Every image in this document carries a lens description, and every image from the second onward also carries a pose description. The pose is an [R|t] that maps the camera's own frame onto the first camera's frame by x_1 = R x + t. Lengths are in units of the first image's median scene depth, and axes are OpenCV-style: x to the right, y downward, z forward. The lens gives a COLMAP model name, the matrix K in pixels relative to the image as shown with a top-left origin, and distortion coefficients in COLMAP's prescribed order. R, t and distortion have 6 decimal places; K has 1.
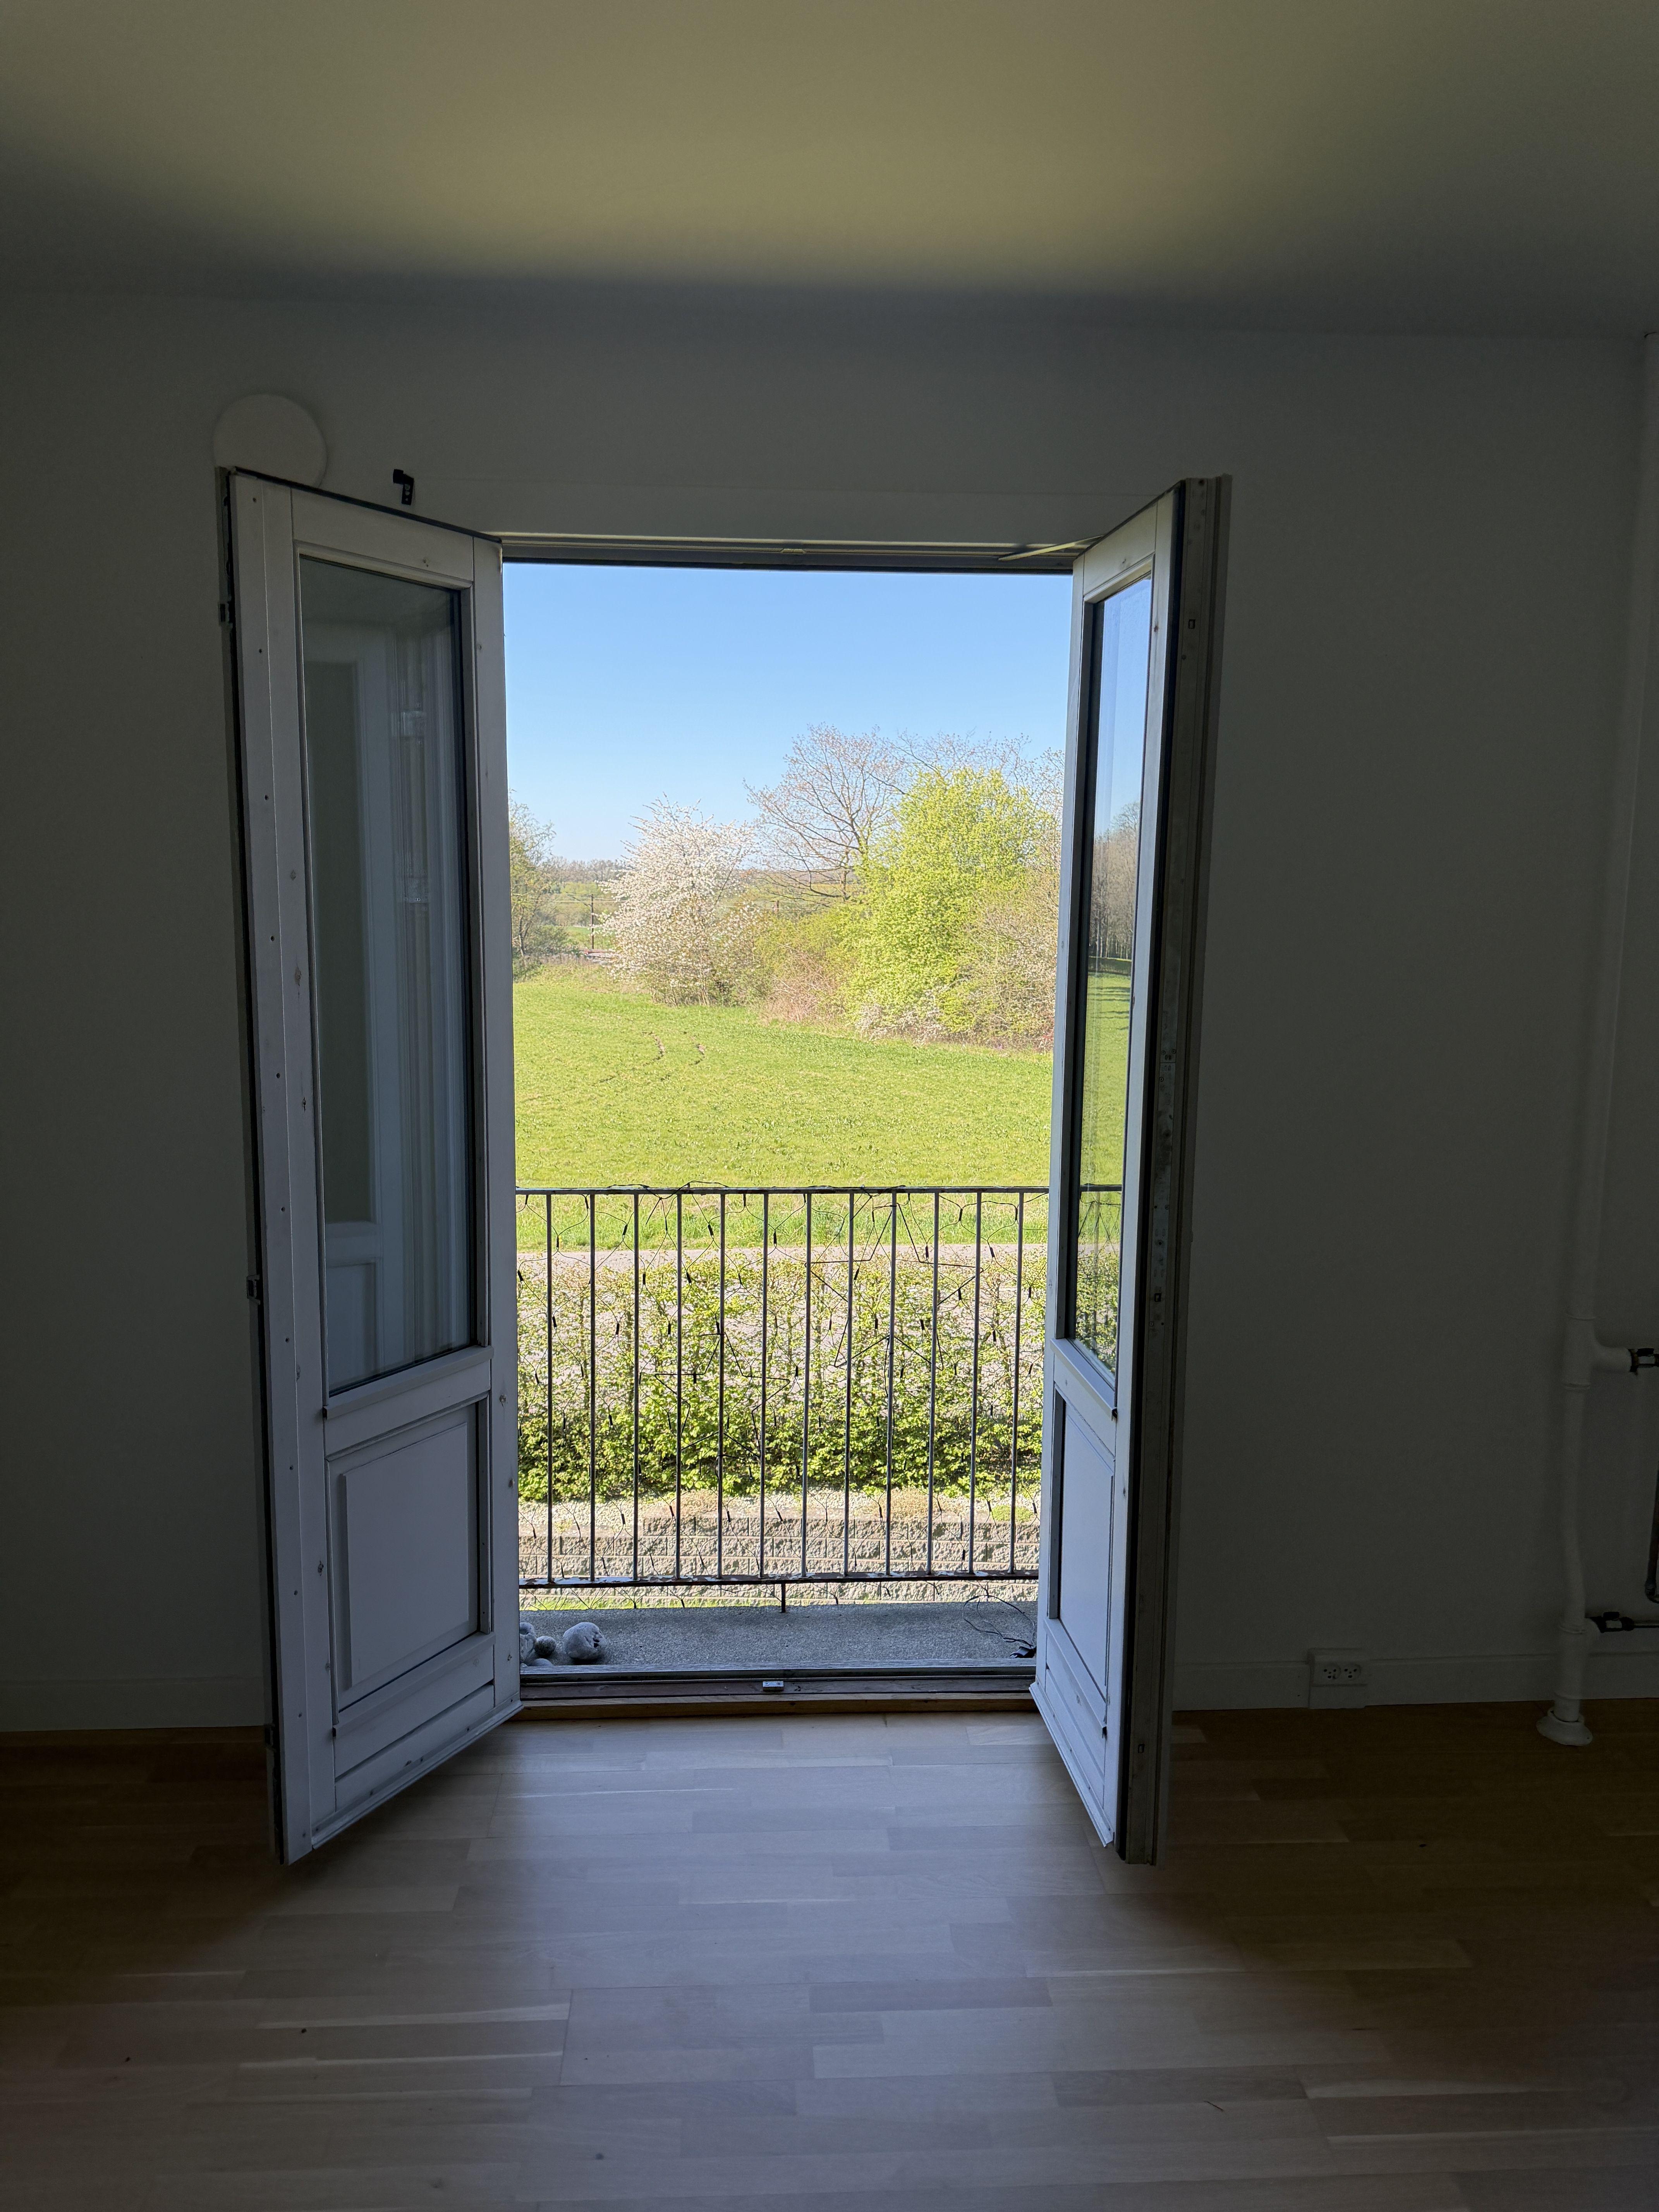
lens RADIAL K [[1576.0, 0, 836.3], [0, 1576.0, 1106.5], [0, 0, 1]] dist [-0.007958, -0.002872]
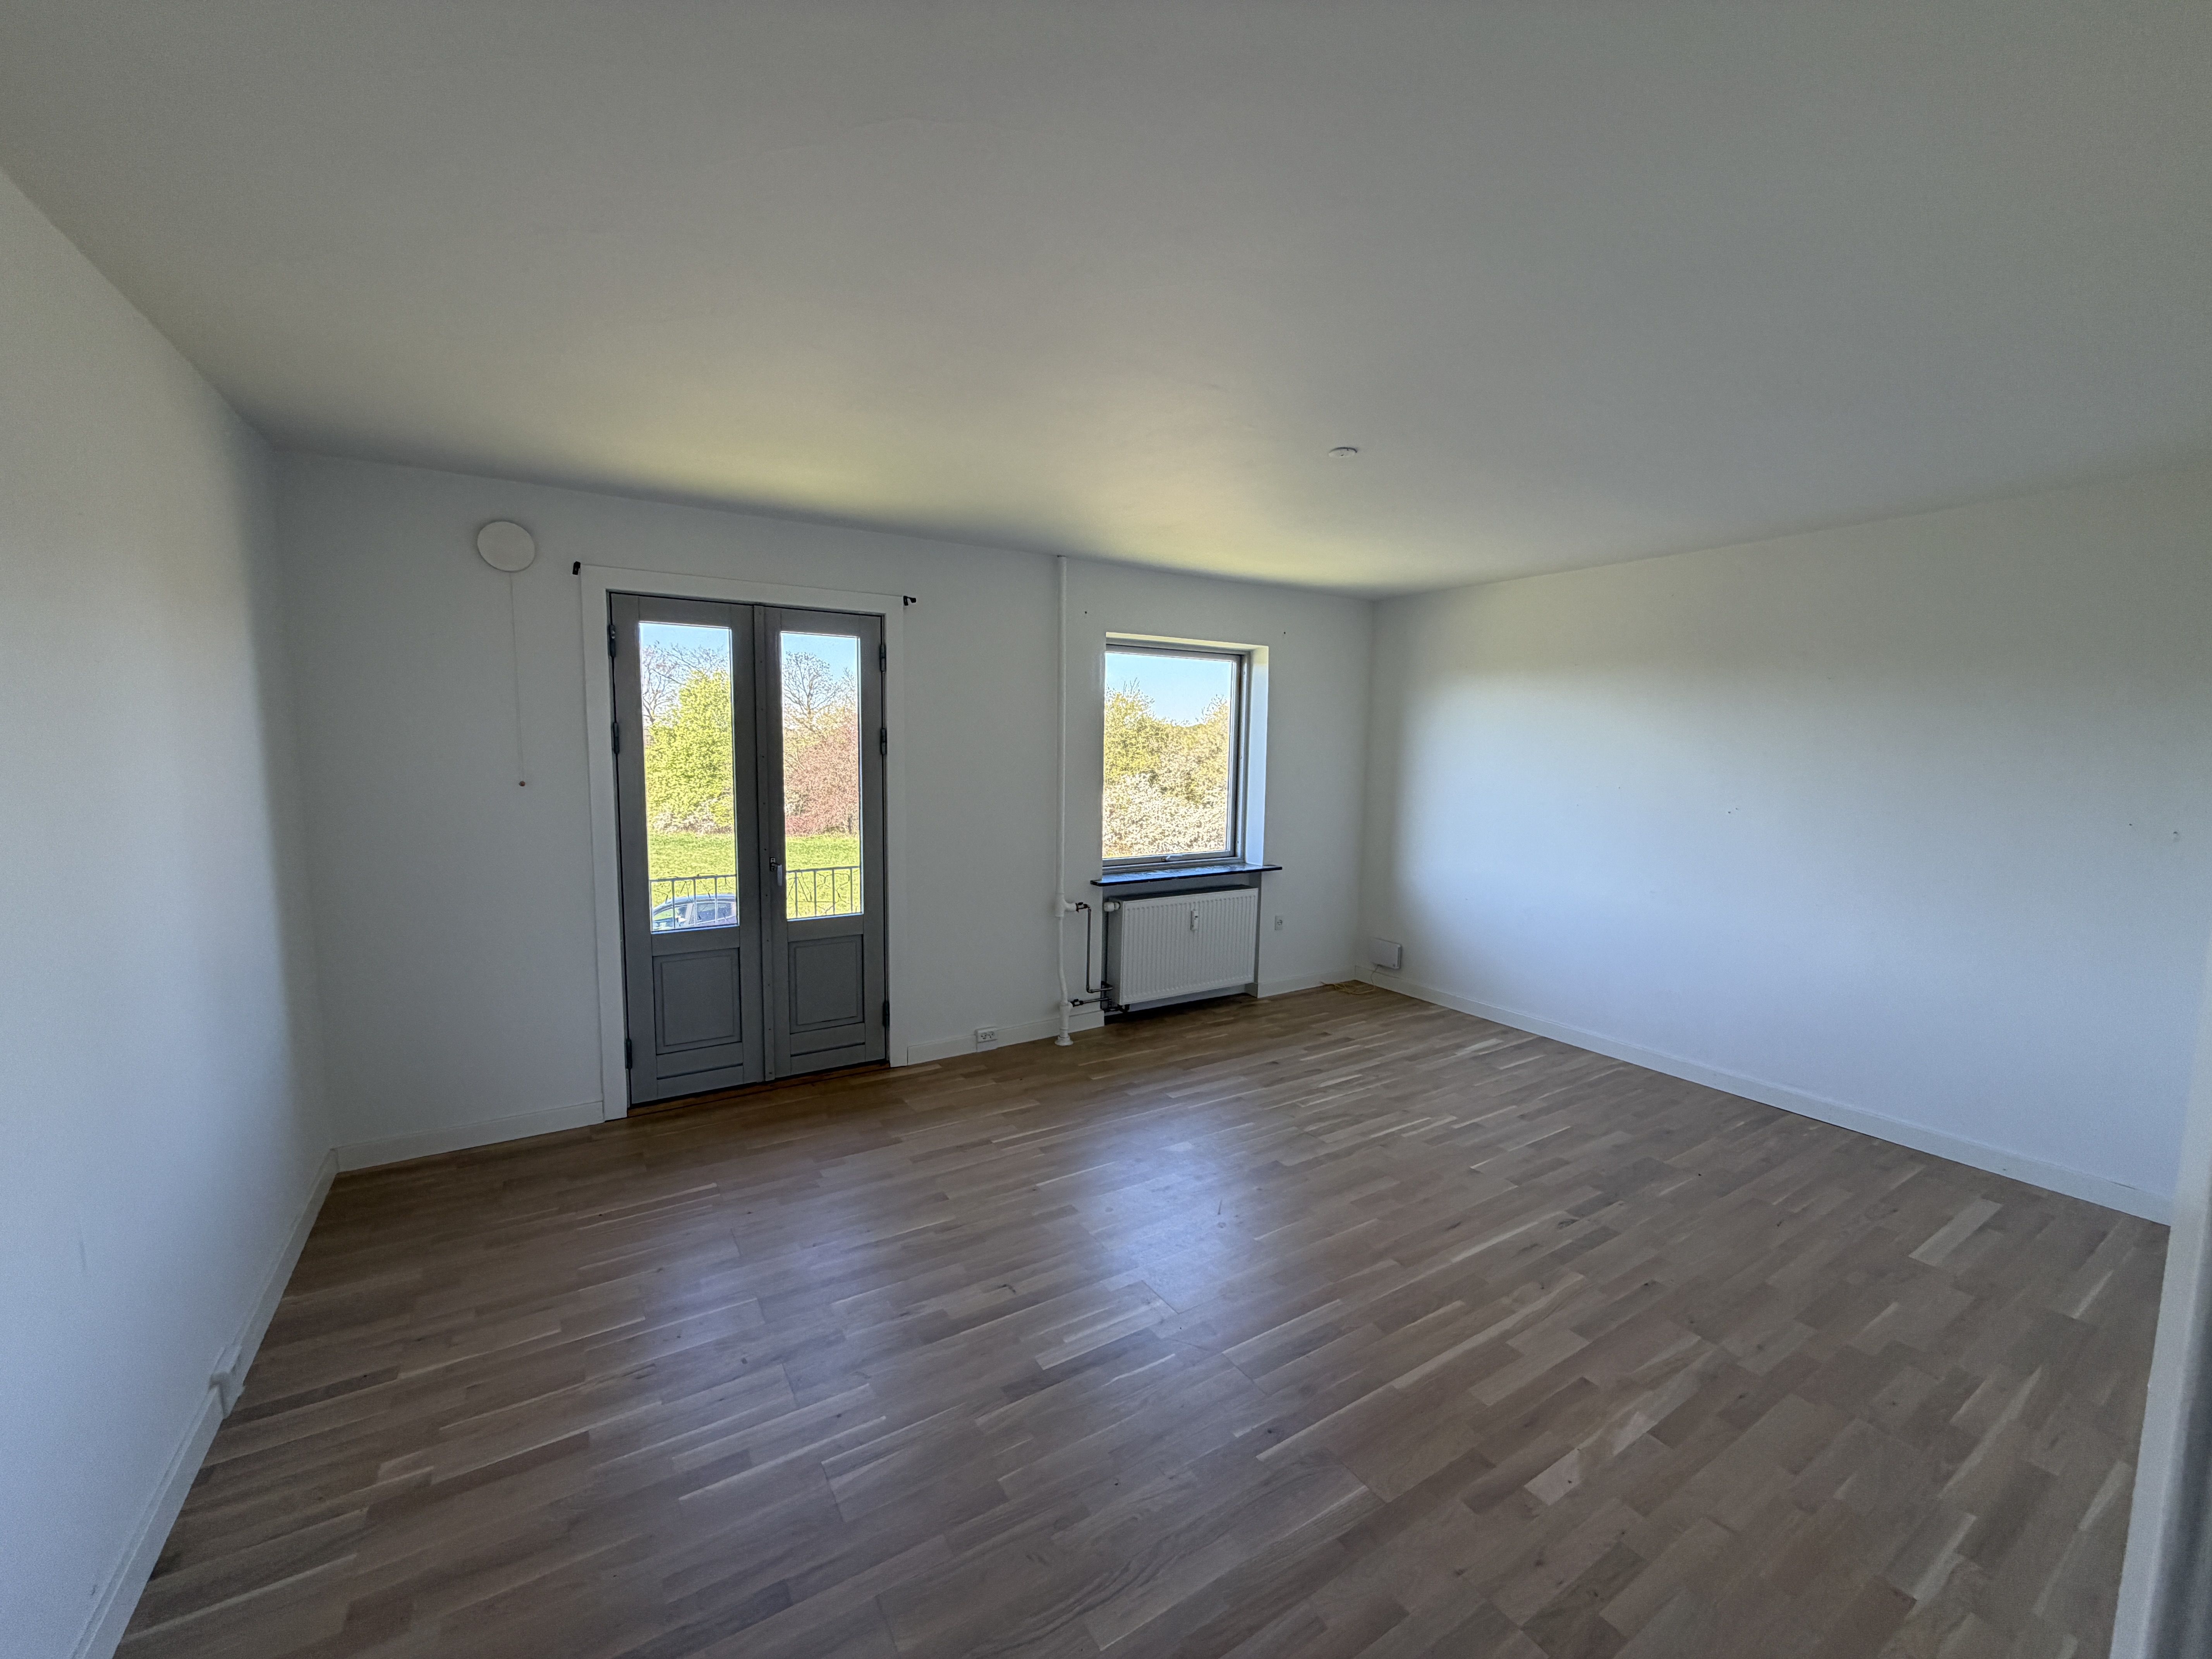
lens RADIAL K [[889.5, 0, 1111.6], [0, 889.5, 838.9], [0, 0, 1]] dist [0.000144, -0.000010]
pose [[0.879615, -0.044828, 0.473569, -0.195263], [0.058586, 0.998179, -0.014332, 0.057377], [-0.472064, 0.040351, 0.880640, -0.447354]]
